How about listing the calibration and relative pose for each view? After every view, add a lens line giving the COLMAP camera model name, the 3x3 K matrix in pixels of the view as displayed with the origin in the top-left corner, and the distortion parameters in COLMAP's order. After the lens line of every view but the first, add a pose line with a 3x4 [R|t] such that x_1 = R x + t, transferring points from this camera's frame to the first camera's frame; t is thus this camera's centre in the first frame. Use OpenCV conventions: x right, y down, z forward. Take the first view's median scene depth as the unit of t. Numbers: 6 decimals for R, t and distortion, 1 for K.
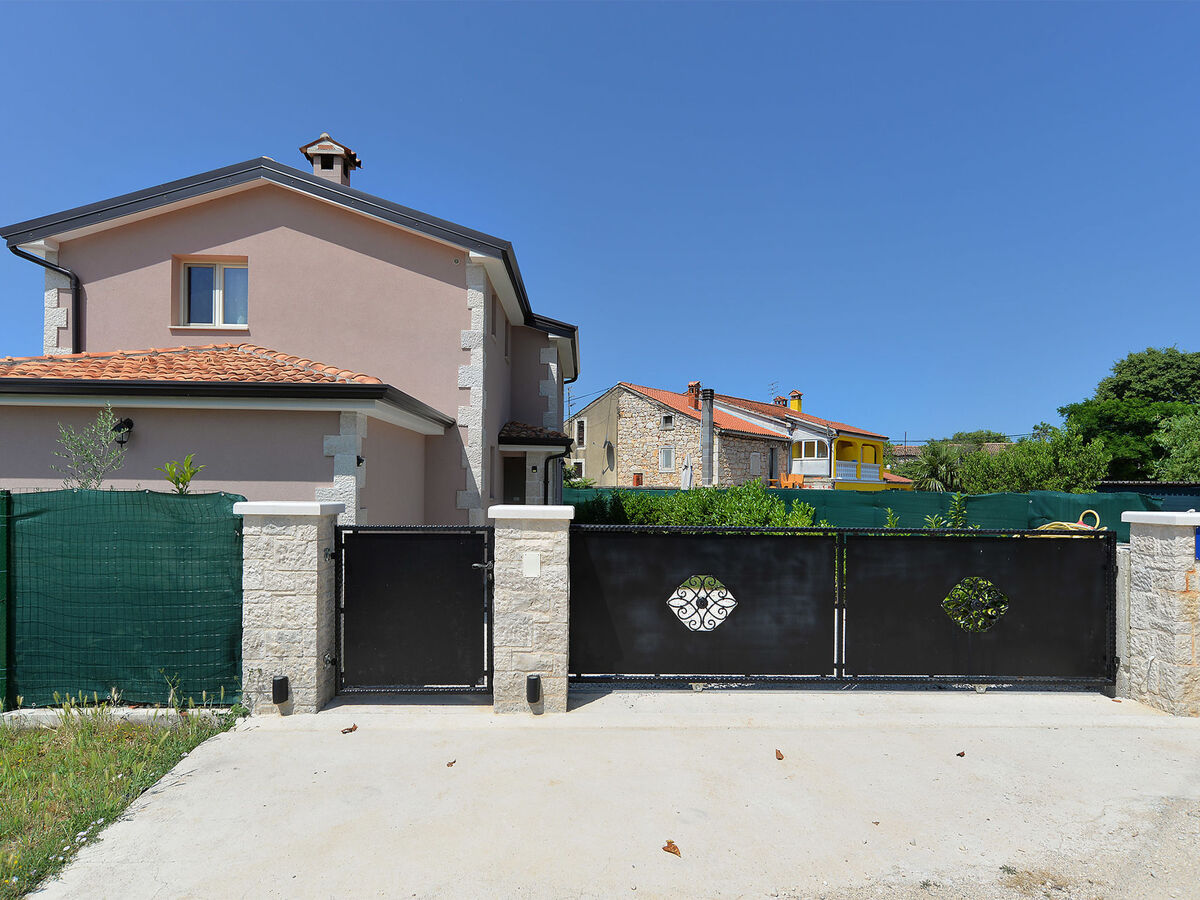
lens RADIAL K [[690.7, 0, 600.0], [0, 690.7, 450.0], [0, 0, 1]] dist [0.003594, 0.001919]
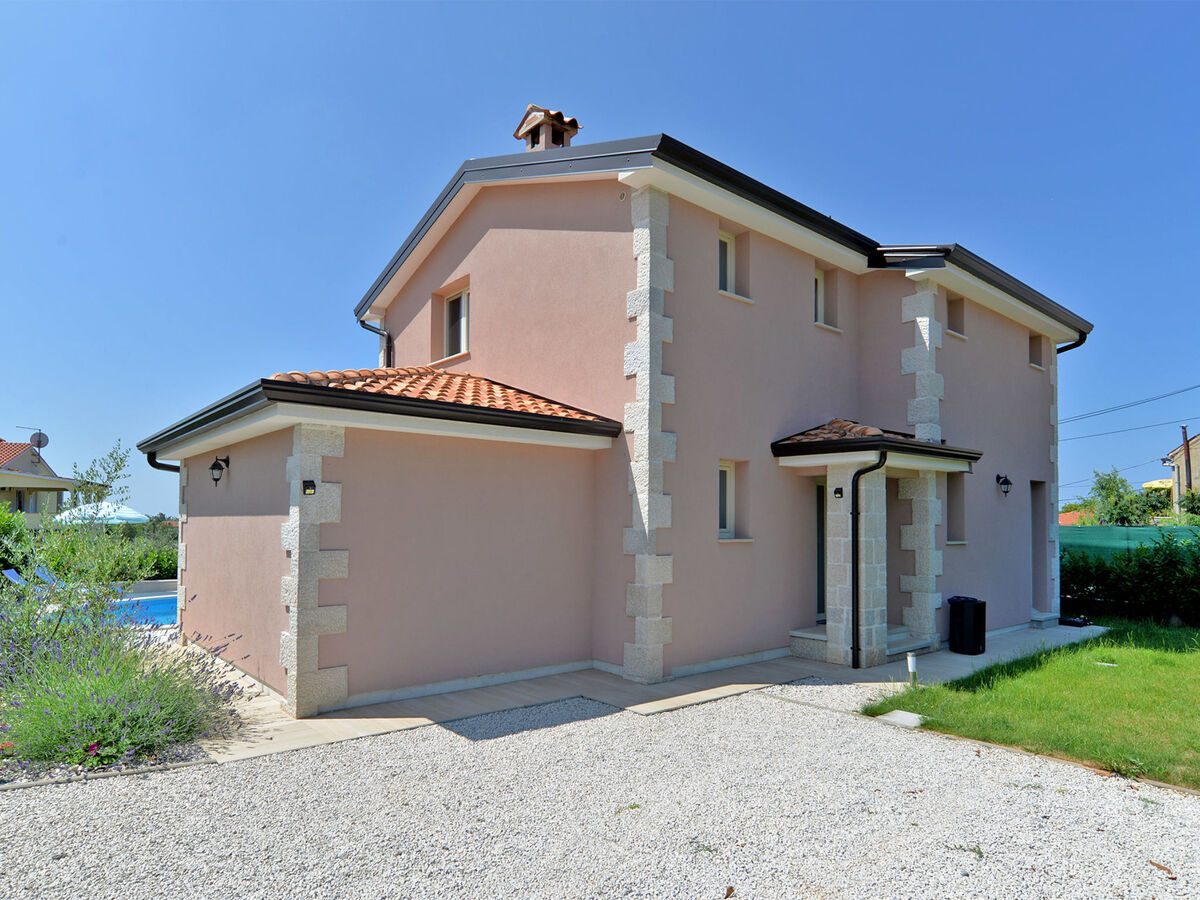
lens RADIAL K [[692.4, 0, 594.4], [0, 692.4, 478.2], [0, 0, 1]] dist [0.007022, 0.002832]
pose [[0.623349, -0.046727, -0.780546, 0.304860], [0.040555, 0.998801, -0.027405, 0.027517], [0.780891, -0.014572, 0.624497, 0.541081]]
